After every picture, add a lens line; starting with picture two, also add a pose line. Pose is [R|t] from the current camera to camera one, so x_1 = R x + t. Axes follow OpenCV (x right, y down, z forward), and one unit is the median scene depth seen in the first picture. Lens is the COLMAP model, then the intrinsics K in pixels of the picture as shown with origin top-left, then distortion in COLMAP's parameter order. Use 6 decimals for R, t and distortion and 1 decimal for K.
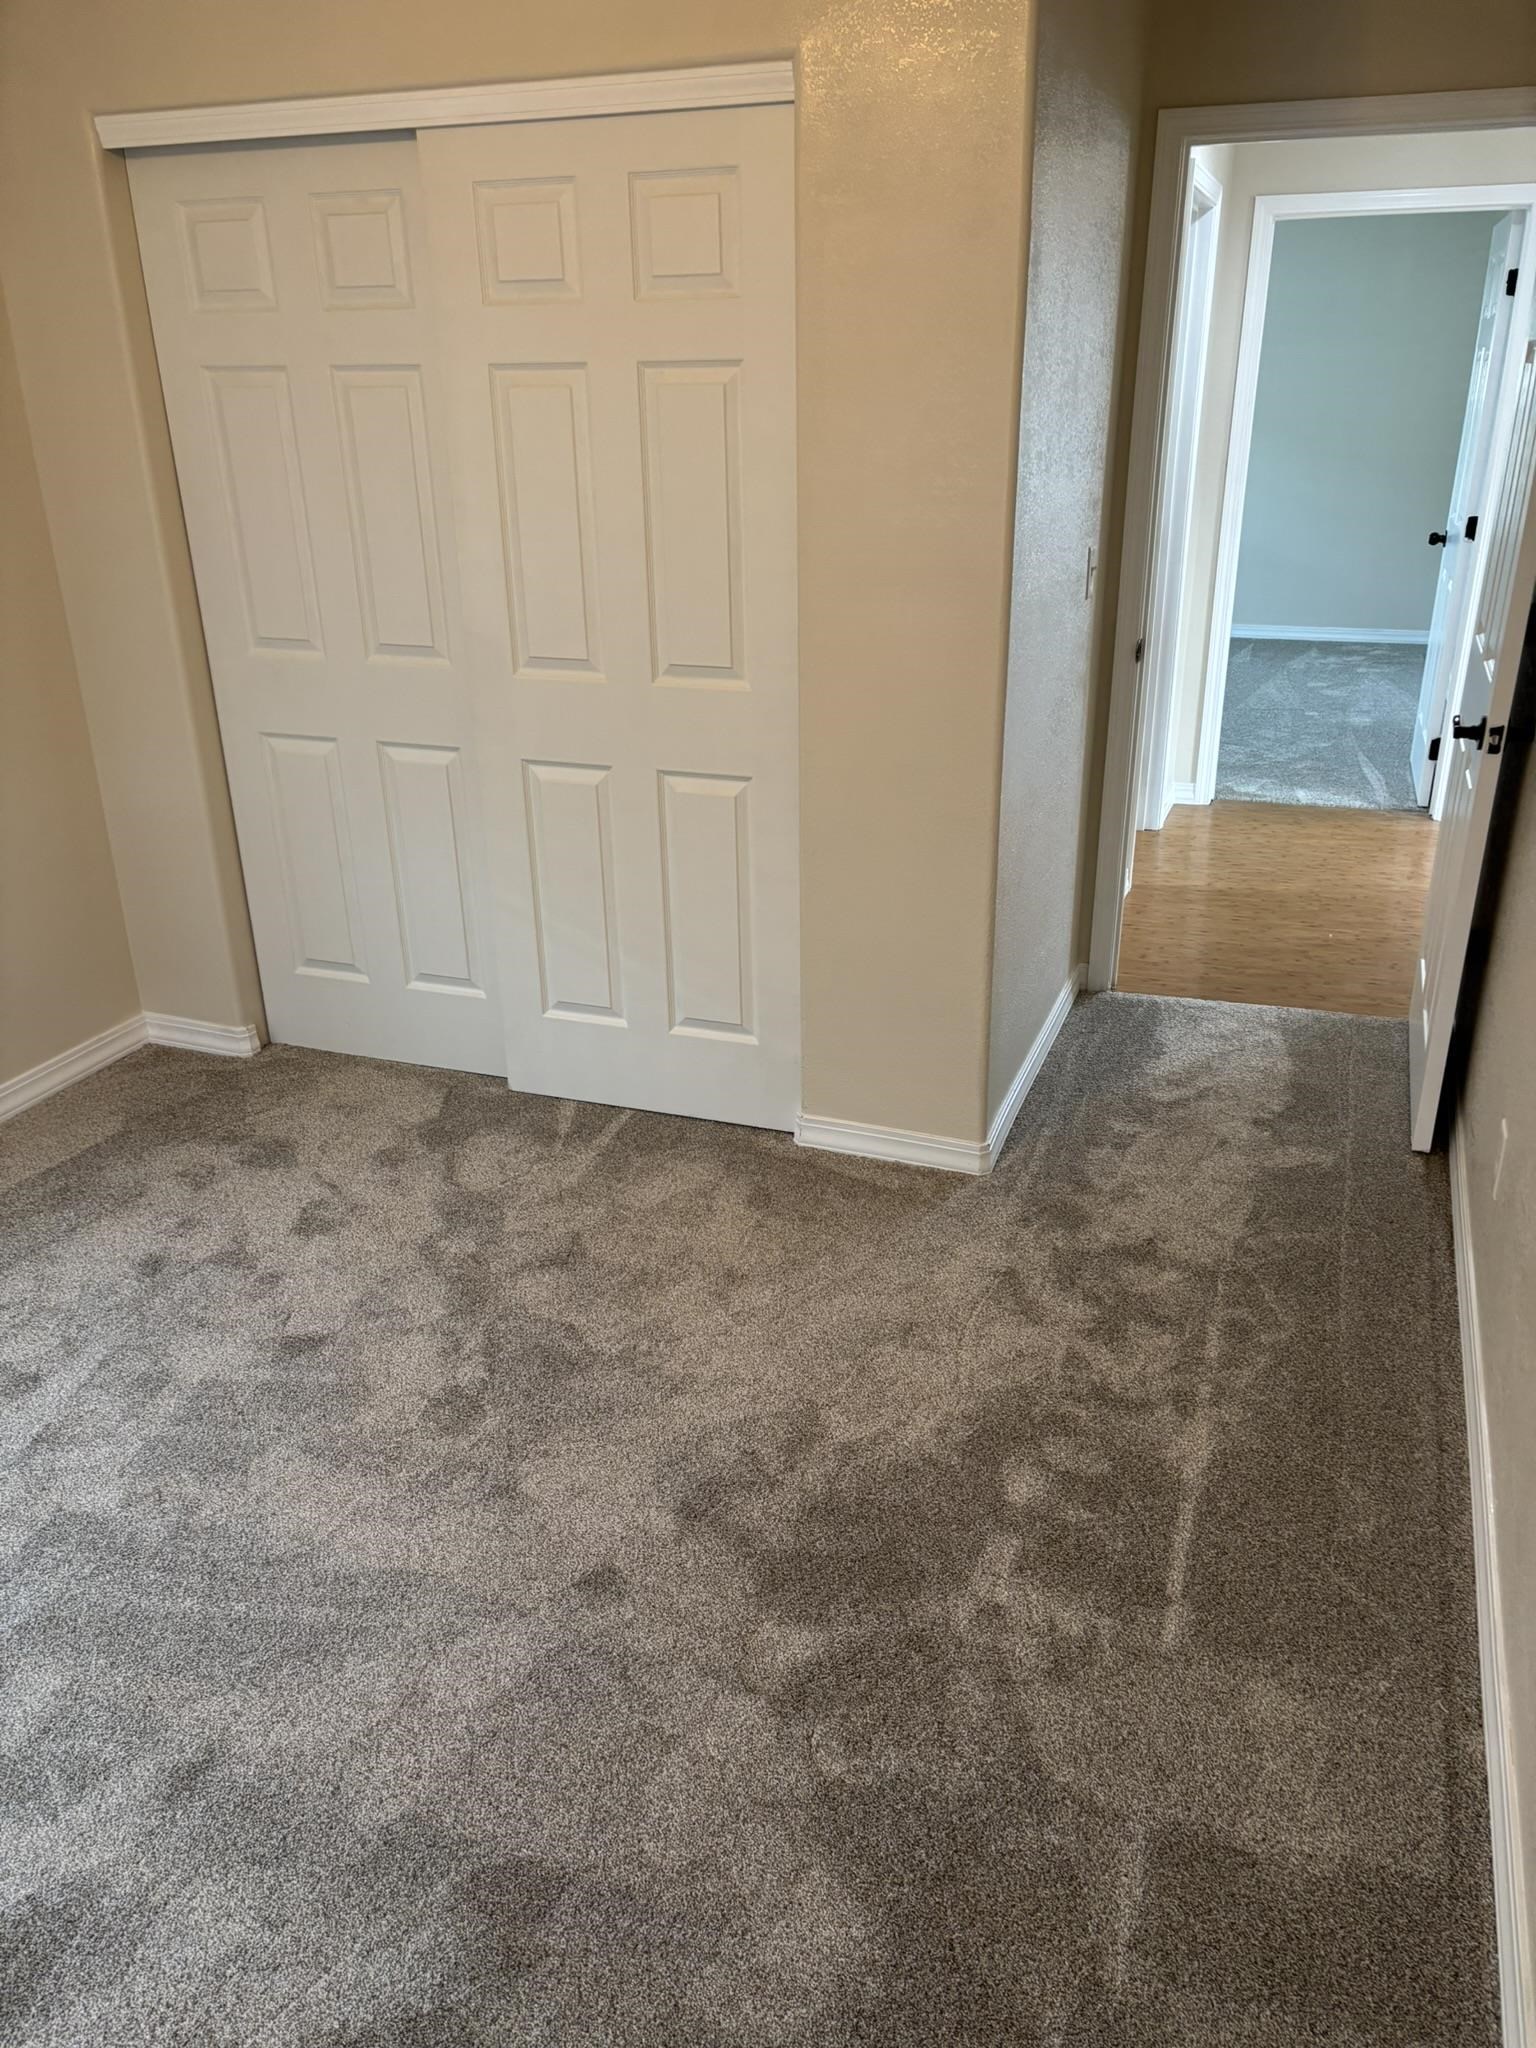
lens RADIAL K [[1537.4, 0, 768.0], [0, 1537.4, 1024.0], [0, 0, 1]] dist [0.083122, -0.090515]
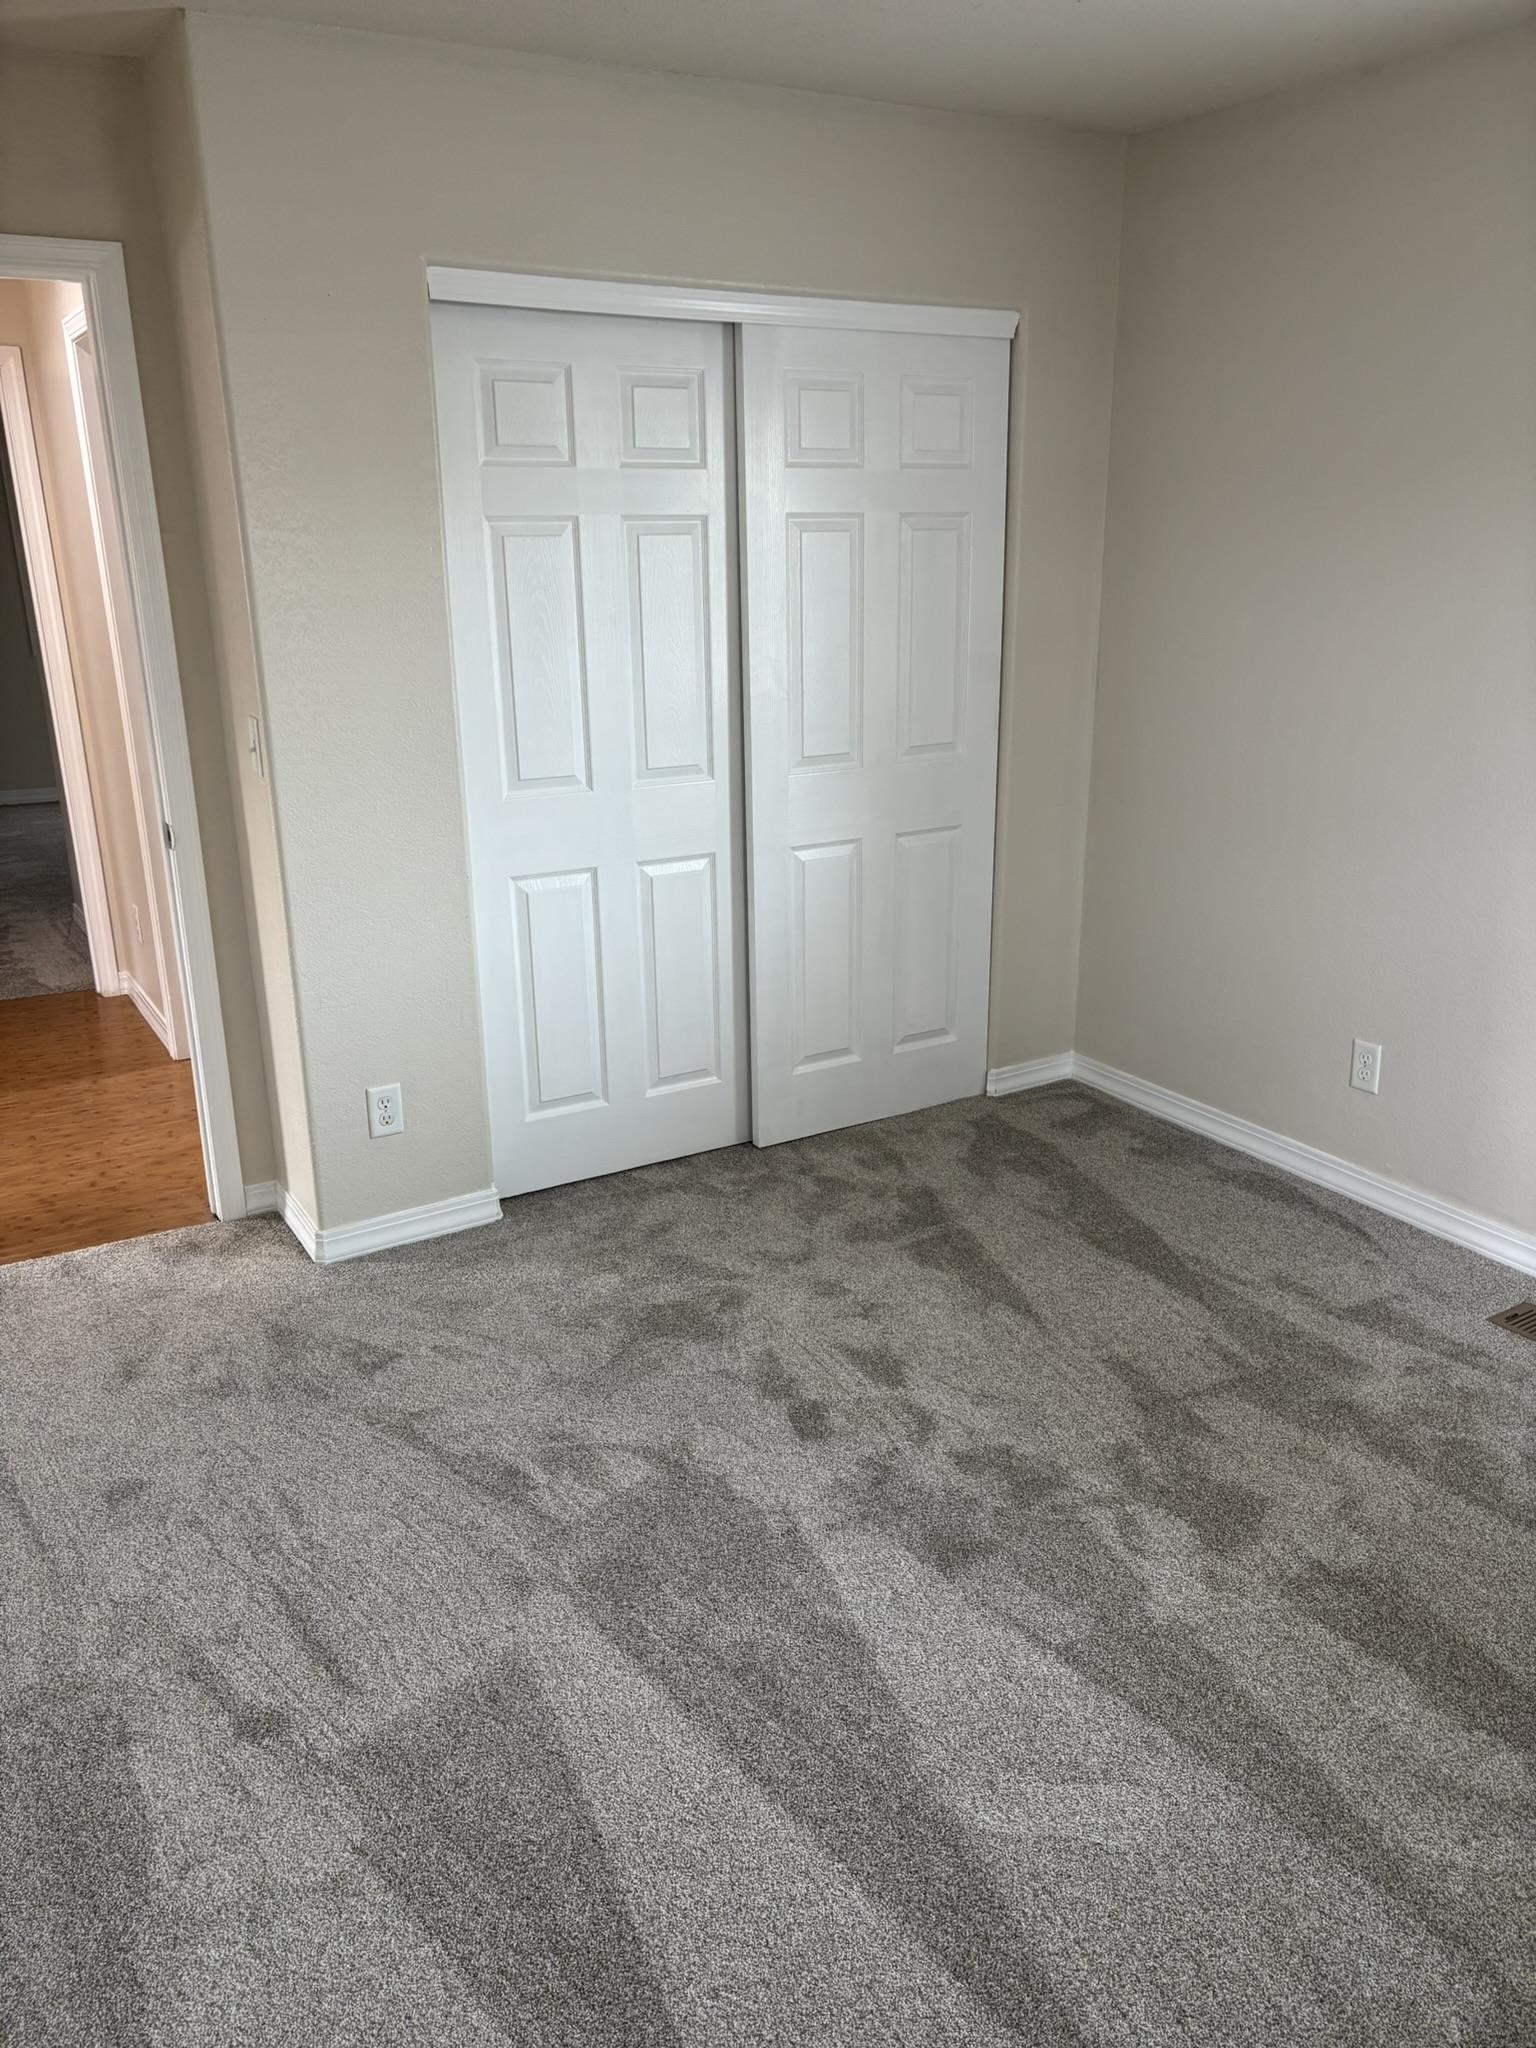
lens RADIAL K [[1537.4, 0, 768.0], [0, 1537.4, 1024.0], [0, 0, 1]] dist [0.083122, -0.090515]
pose [[0.620926, -0.234222, 0.748058, -1.098845], [0.306390, 0.950915, 0.043419, -0.105308], [-0.721510, 0.202238, 0.662211, 0.290596]]
